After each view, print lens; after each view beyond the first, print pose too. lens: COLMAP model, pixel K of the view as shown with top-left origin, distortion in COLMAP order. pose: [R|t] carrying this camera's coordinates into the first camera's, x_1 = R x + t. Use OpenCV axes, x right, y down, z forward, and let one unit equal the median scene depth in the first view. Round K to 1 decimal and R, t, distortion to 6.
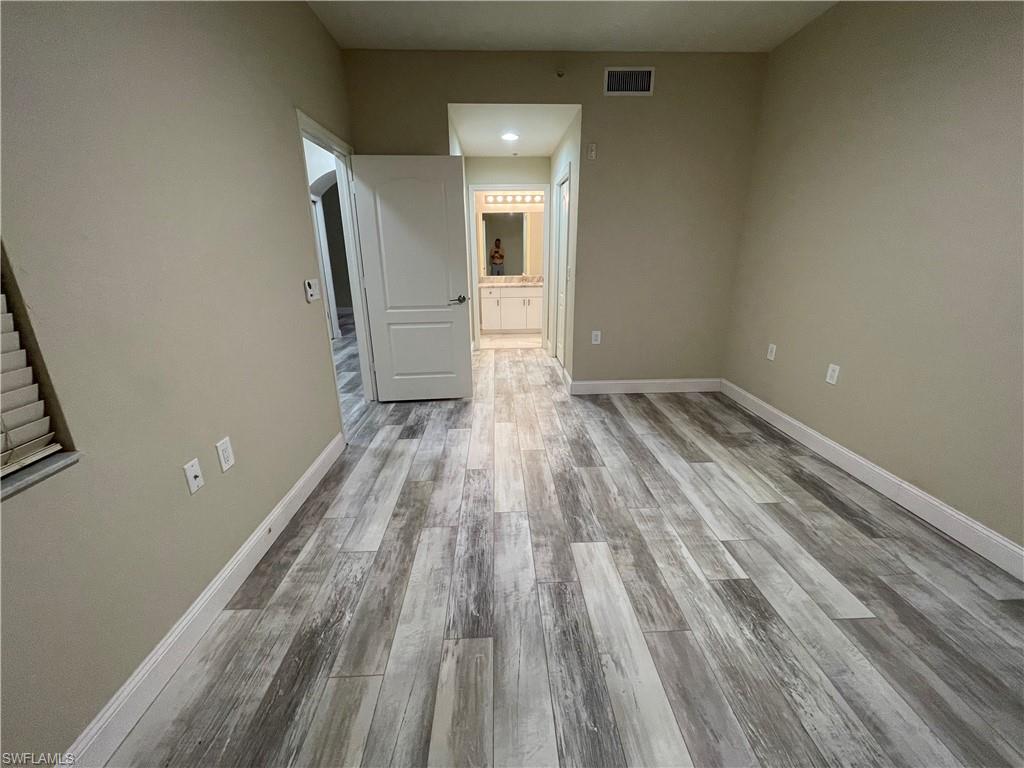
lens RADIAL K [[418.0, 0, 515.9], [0, 418.0, 383.7], [0, 0, 1]] dist [-0.004524, 0.001614]
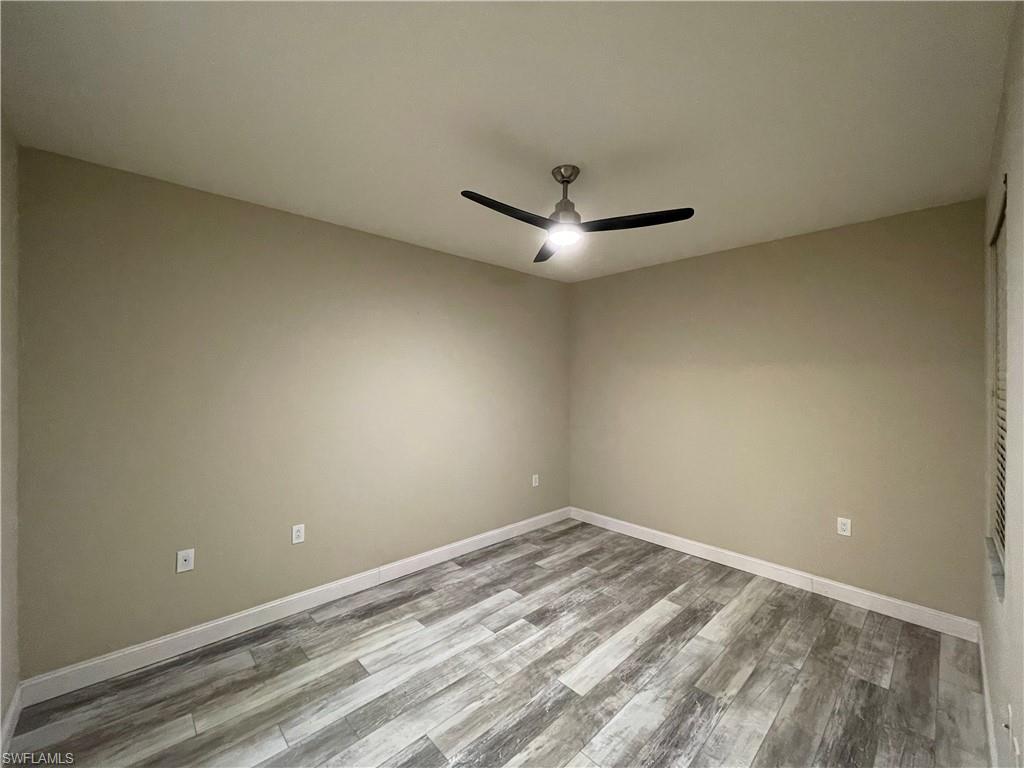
lens RADIAL K [[418.0, 0, 510.6], [0, 418.0, 384.6], [0, 0, 1]] dist [-0.004524, 0.001614]
pose [[-0.653474, 0.001584, 0.756947, -0.577748], [0.231590, 0.952463, 0.197939, -0.657596], [-0.720651, 0.304650, -0.622777, 1.587208]]
